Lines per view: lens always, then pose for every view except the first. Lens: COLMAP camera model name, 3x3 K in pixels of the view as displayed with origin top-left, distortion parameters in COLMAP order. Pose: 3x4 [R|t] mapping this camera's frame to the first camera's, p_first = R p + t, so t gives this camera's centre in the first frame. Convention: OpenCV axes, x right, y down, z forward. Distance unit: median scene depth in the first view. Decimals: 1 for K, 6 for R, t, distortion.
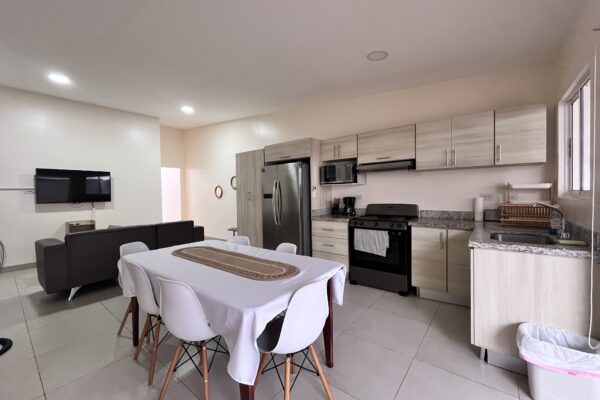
lens RADIAL K [[245.1, 0, 298.6], [0, 245.1, 198.1], [0, 0, 1]] dist [-0.000573, -0.000270]
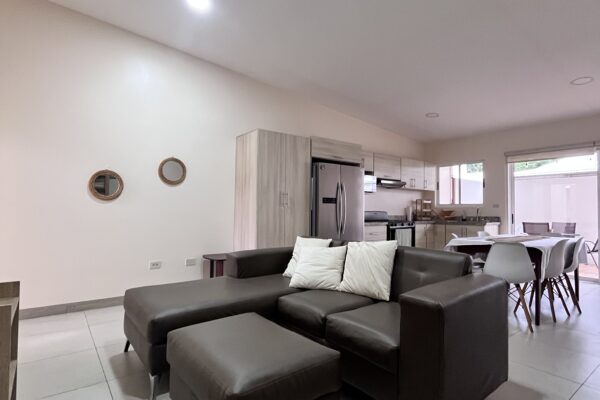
lens RADIAL K [[327.3, 0, 300.1], [0, 327.3, 203.4], [0, 0, 1]] dist [0.001763, 0.000939]
pose [[0.231374, 0.037691, 0.972134, -1.410602], [0.002287, 0.999225, -0.039286, 0.051009], [-0.972862, 0.011313, 0.231109, 0.997967]]
